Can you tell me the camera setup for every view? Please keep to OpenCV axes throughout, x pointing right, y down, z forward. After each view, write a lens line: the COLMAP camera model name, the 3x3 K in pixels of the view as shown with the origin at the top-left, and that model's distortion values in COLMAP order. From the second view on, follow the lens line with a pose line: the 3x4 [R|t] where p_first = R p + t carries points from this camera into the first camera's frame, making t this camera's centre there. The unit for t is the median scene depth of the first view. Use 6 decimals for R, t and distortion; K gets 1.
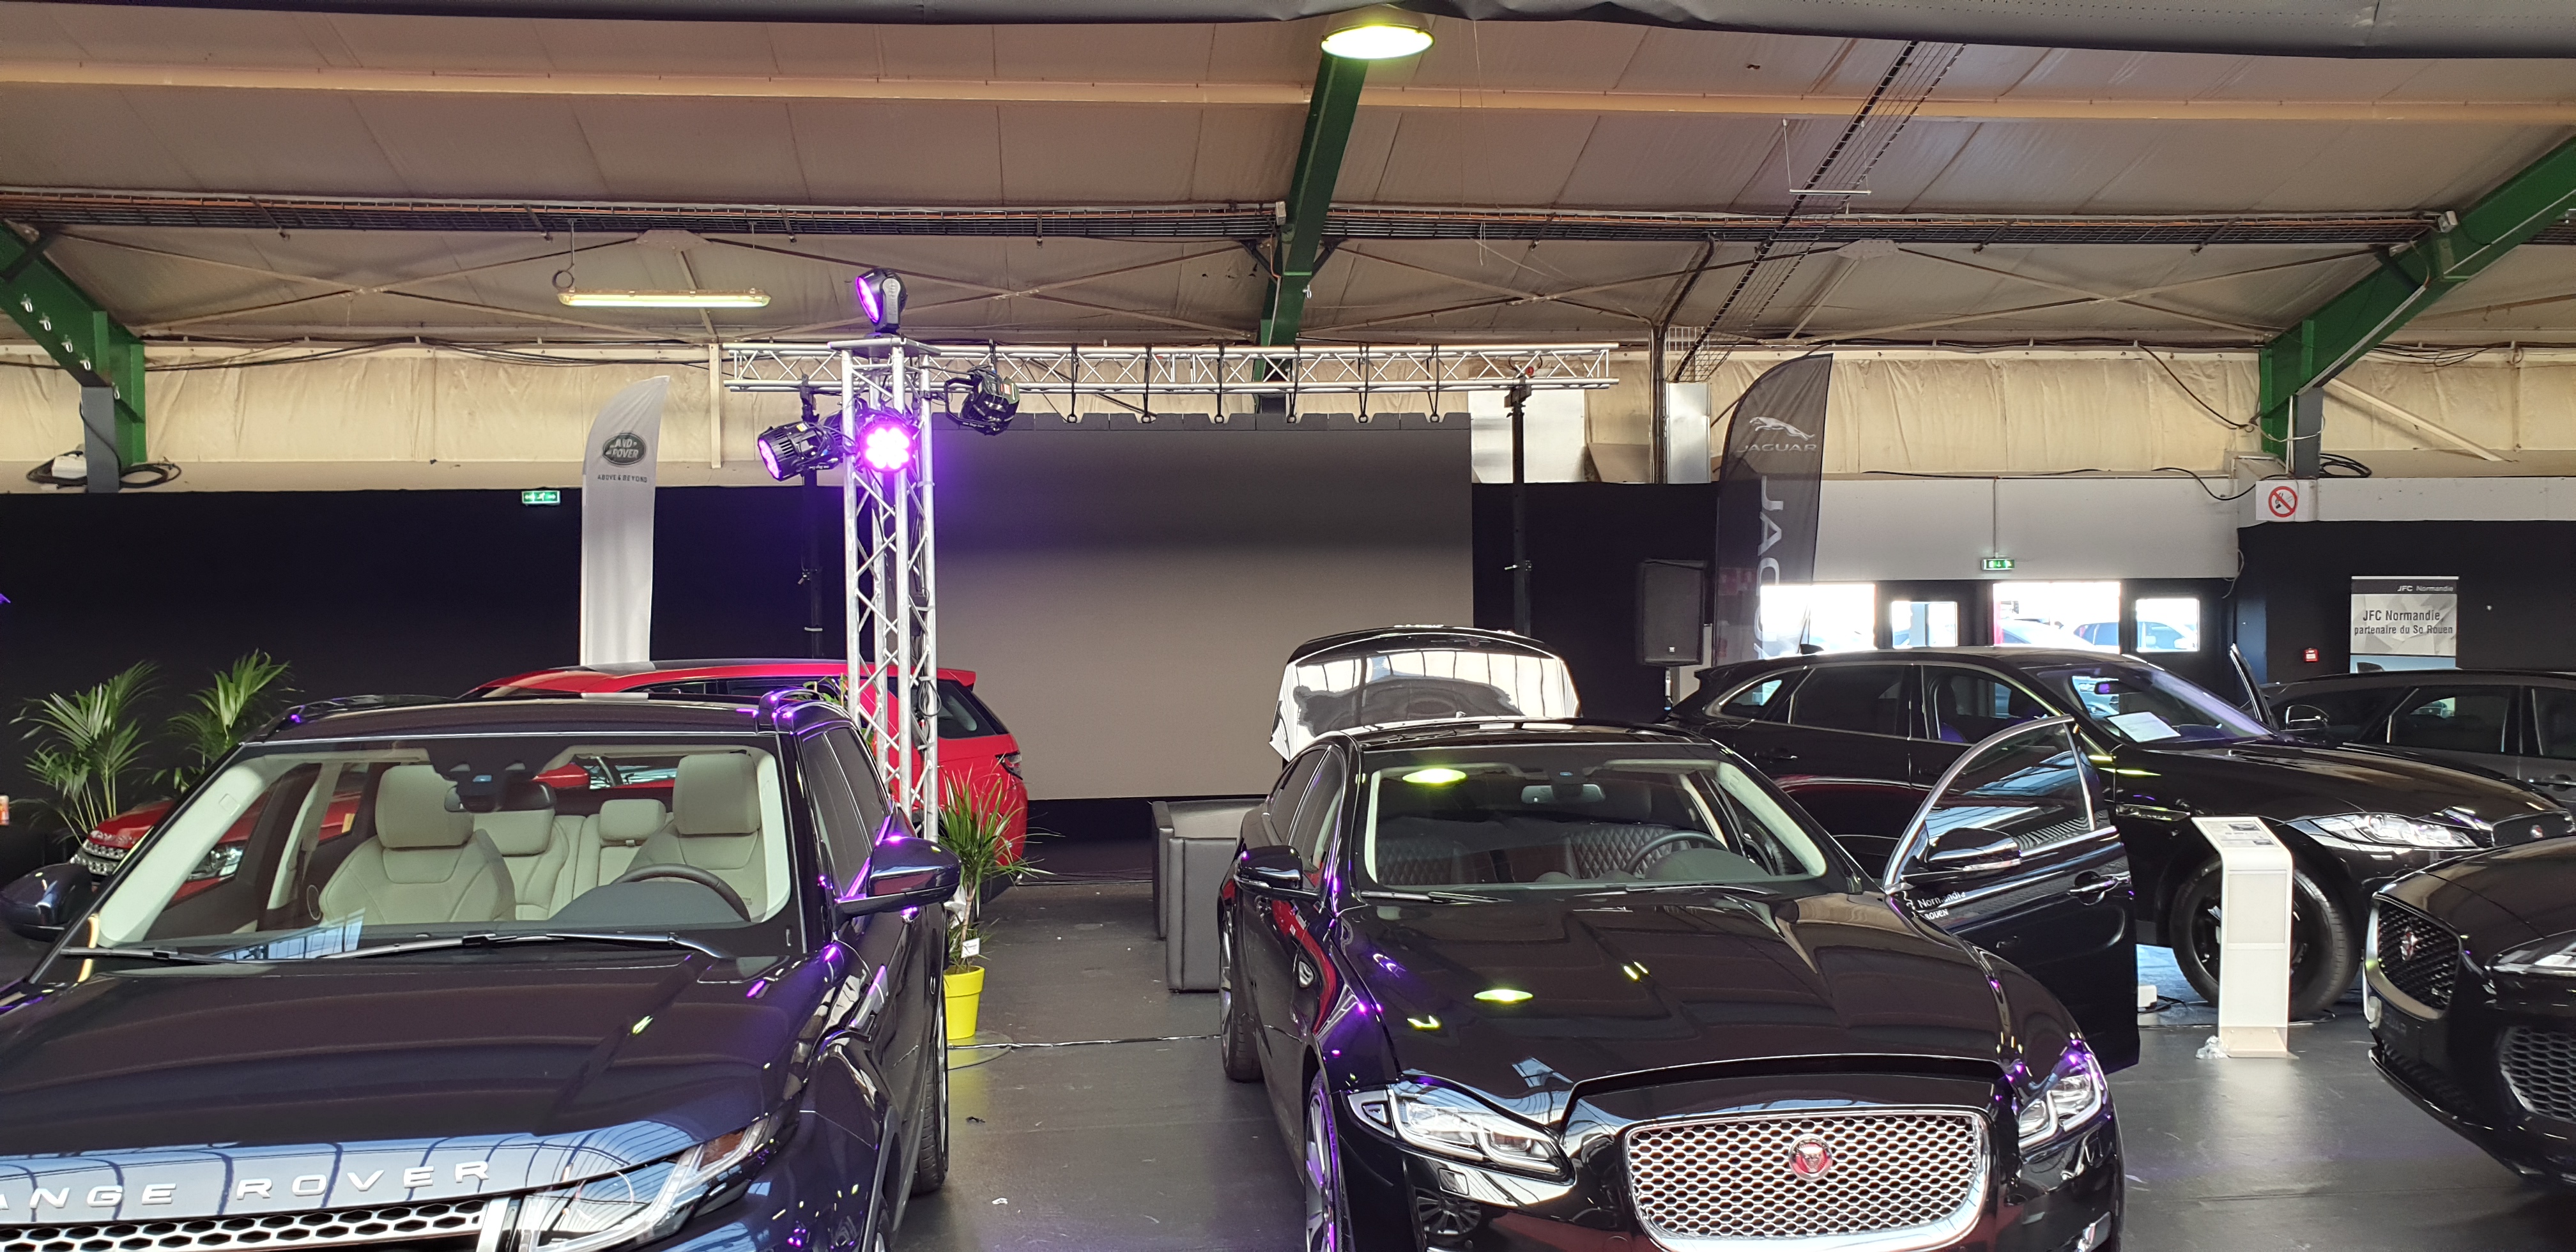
lens RADIAL K [[2017.6, 0, 1286.6], [0, 2017.6, 610.9], [0, 0, 1]] dist [-0.012503, 0.032926]
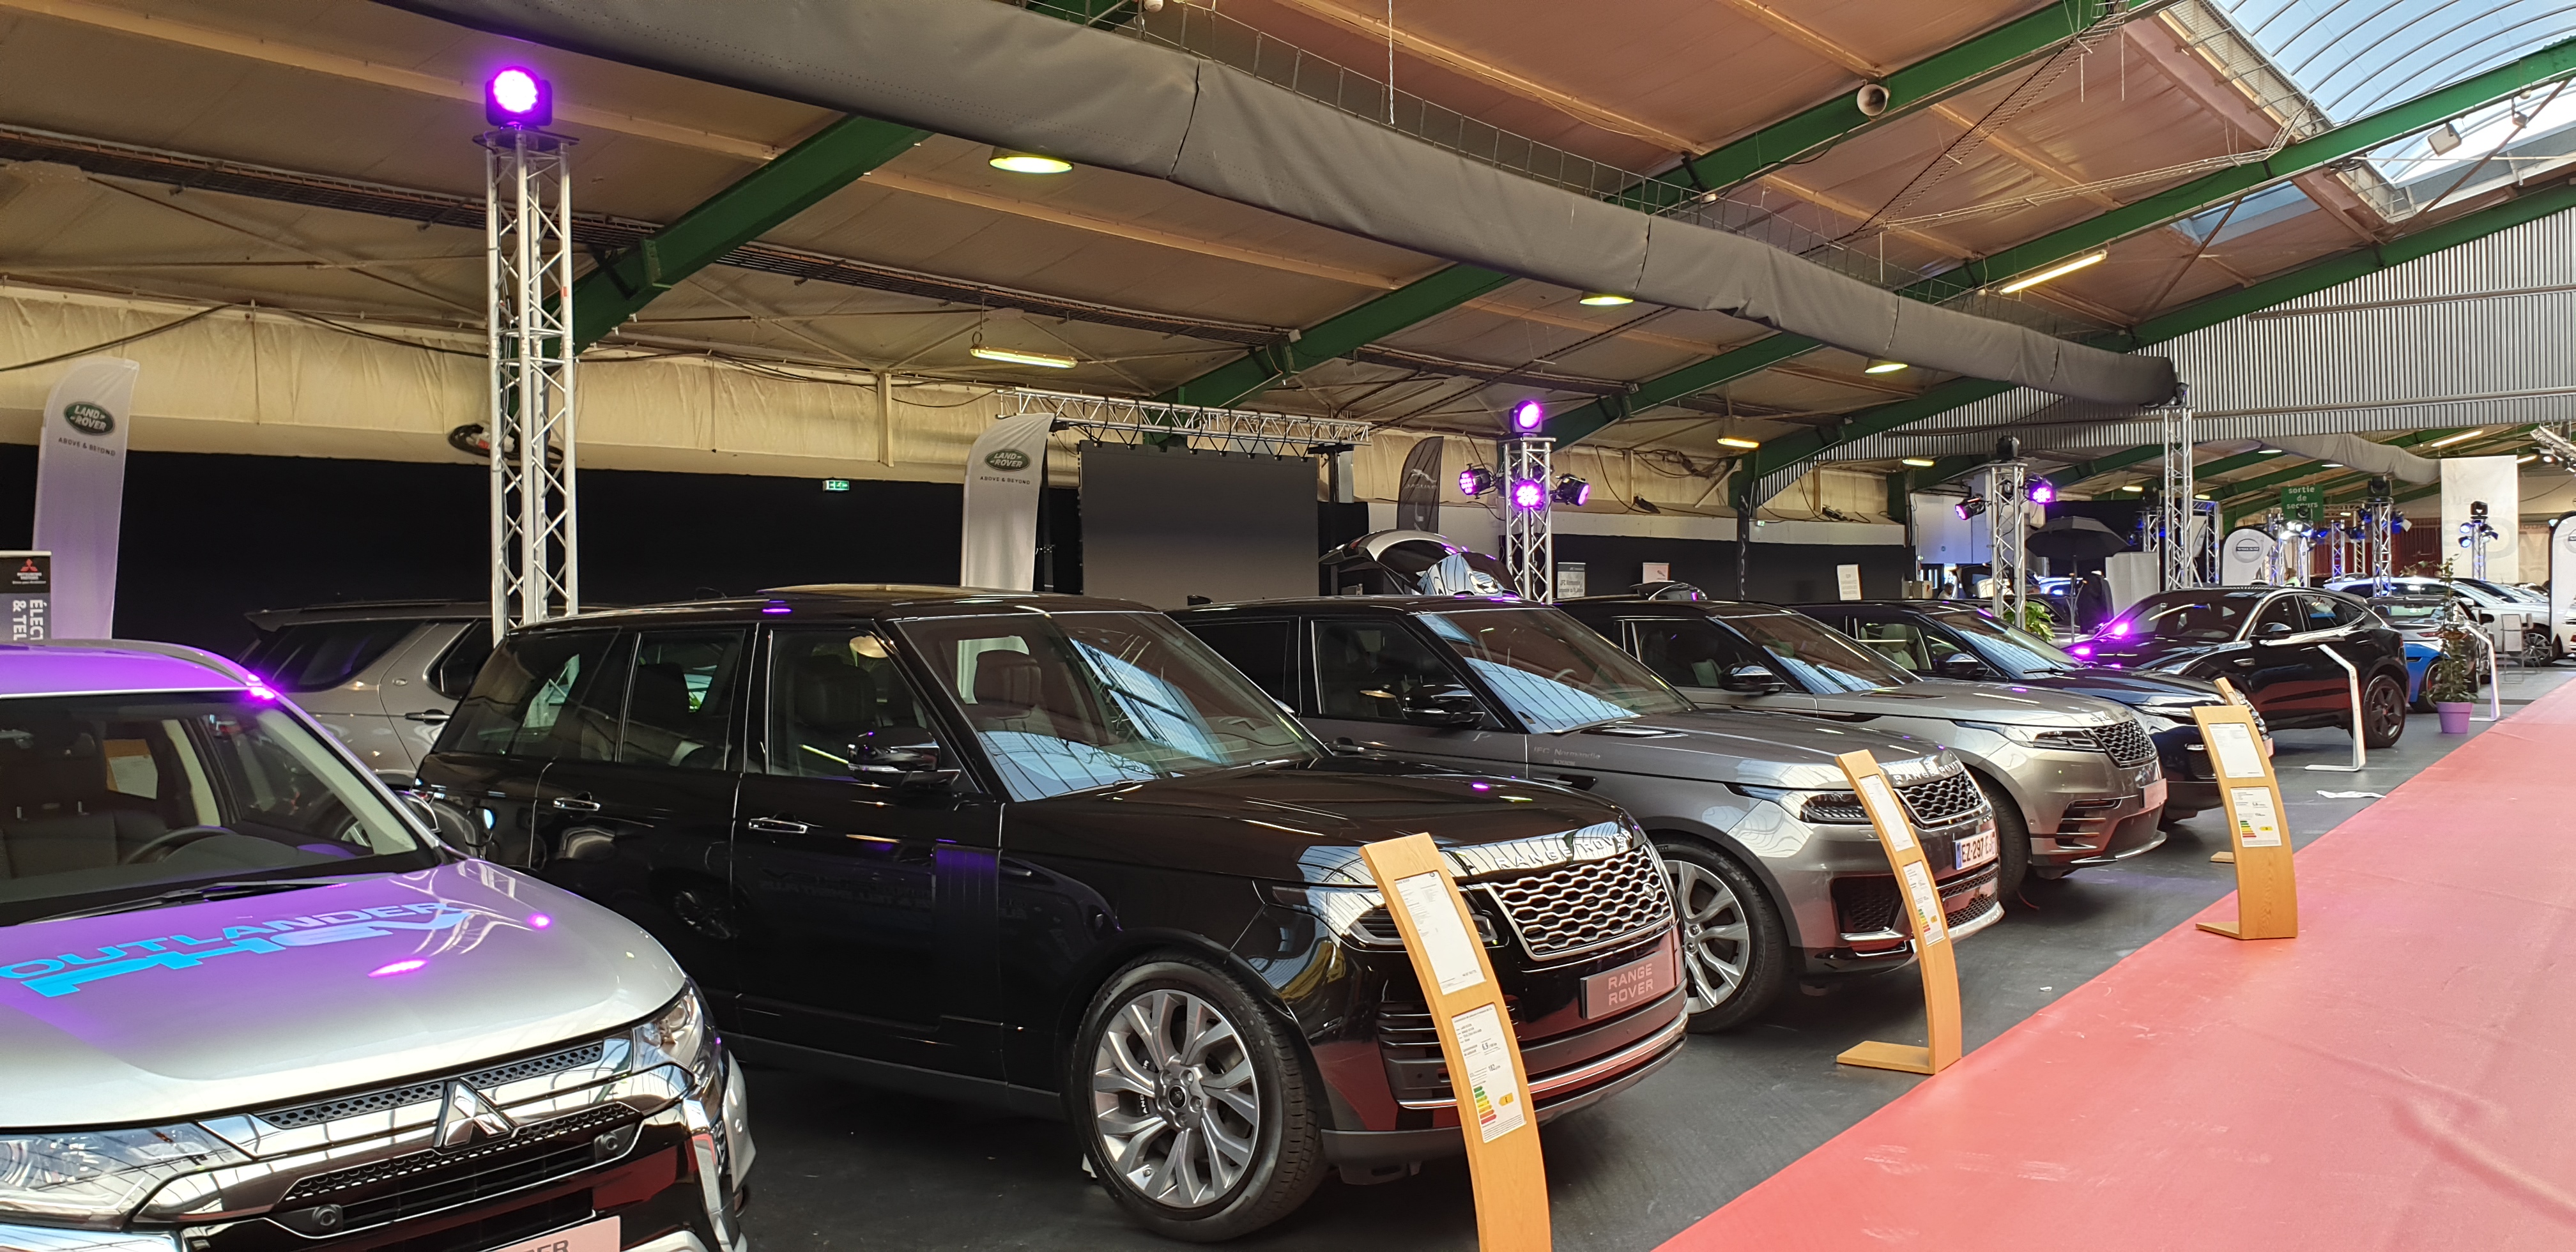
lens RADIAL K [[2017.6, 0, 1294.7], [0, 2017.6, 611.2], [0, 0, 1]] dist [-0.012503, 0.032926]
pose [[0.667088, -0.005423, 0.744959, -1.149794], [-0.002987, 0.999946, 0.009954, 0.011991], [-0.744973, -0.008866, 0.667036, -0.103829]]
